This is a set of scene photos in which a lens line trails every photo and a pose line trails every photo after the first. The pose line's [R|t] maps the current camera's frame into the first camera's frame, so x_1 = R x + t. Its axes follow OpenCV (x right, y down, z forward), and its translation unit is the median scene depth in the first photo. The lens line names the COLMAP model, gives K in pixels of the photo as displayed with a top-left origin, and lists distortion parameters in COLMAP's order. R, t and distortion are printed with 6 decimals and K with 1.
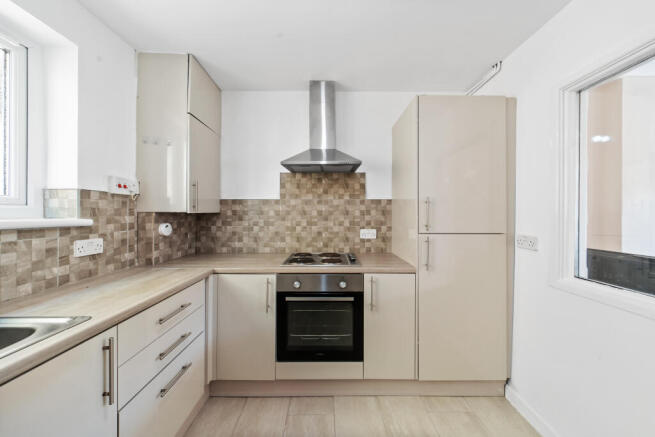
lens RADIAL K [[230.5, 0, 328.6], [0, 230.5, 211.5], [0, 0, 1]] dist [0.000724, -0.000828]
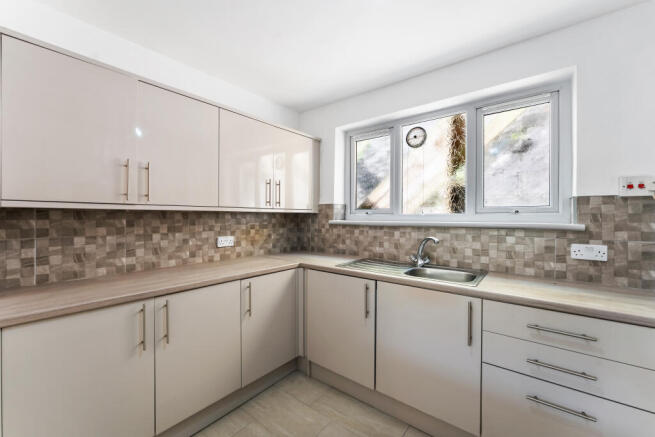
lens RADIAL K [[266.1, 0, 328.6], [0, 266.1, 215.9], [0, 0, 1]] dist [-0.000007, 0.000648]
pose [[-0.615841, -0.004032, -0.787860, 0.487724], [0.000920, 0.999983, -0.005836, 0.000319], [0.787870, -0.004319, -0.615826, 0.667687]]
